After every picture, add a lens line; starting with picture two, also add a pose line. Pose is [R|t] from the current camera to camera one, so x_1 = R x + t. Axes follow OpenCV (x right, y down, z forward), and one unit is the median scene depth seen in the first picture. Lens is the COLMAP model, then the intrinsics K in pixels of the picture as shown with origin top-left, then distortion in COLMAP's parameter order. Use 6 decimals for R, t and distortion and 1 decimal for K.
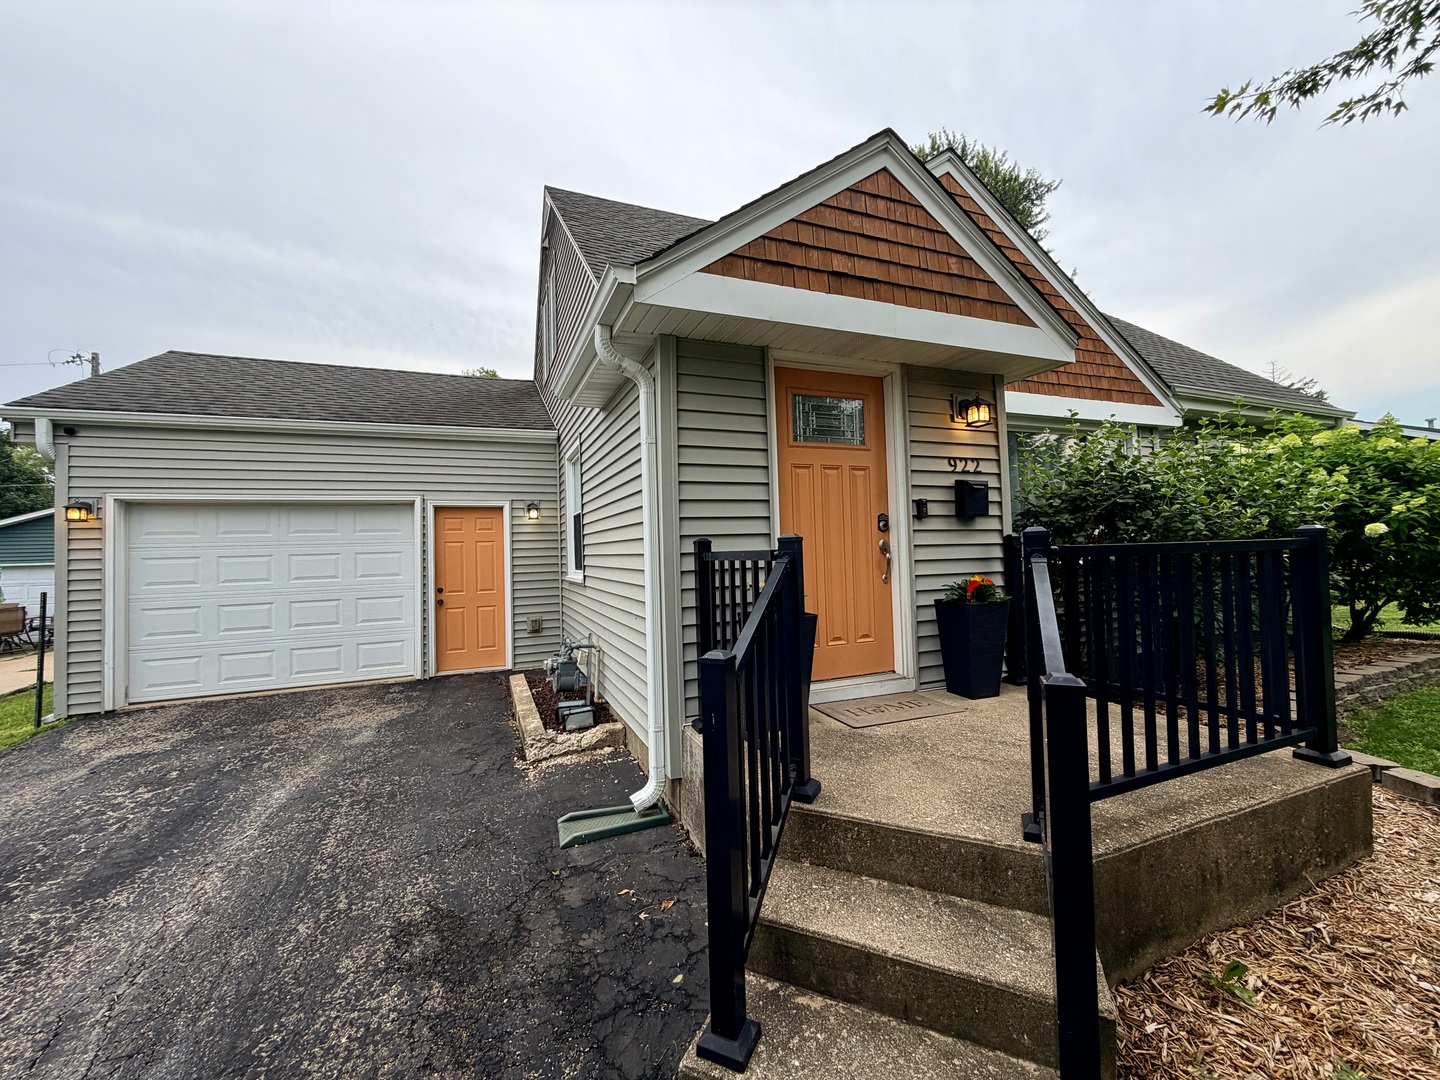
lens RADIAL K [[570.6, 0, 715.6], [0, 570.6, 538.5], [0, 0, 1]] dist [-0.004021, 0.000110]
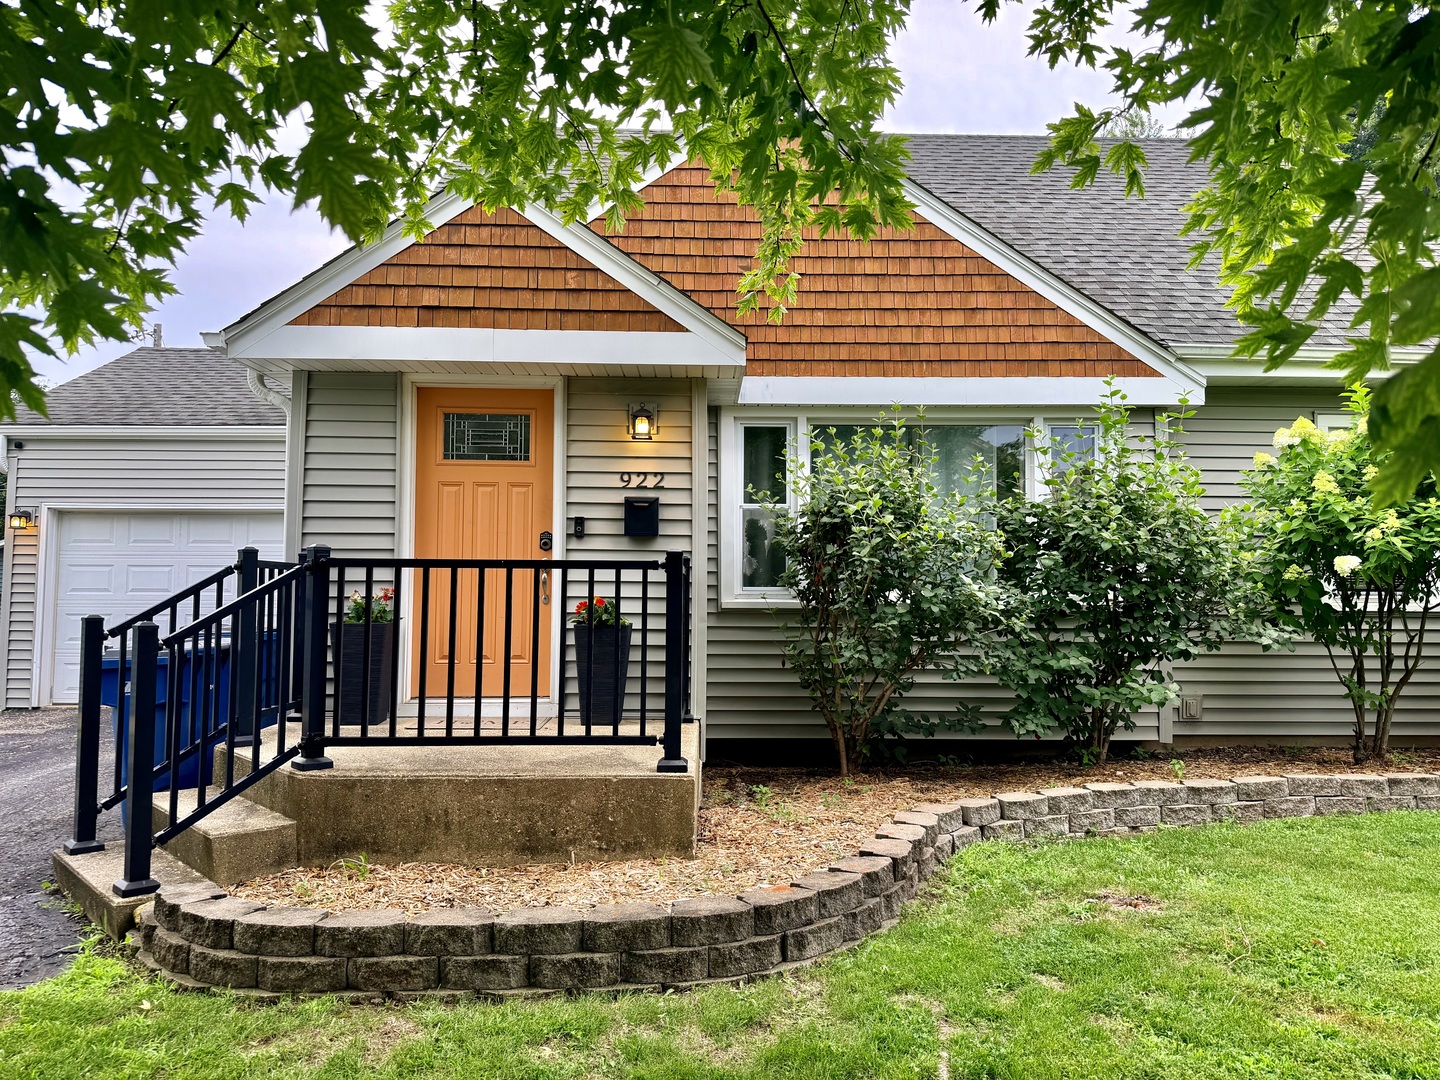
lens RADIAL K [[986.8, 0, 722.3], [0, 986.8, 547.3], [0, 0, 1]] dist [0.123727, -0.172565]
pose [[0.935484, 0.018269, -0.352896, 1.132621], [-0.025045, 0.999579, -0.014644, -0.000084], [0.352480, 0.022537, 0.935548, -0.448602]]
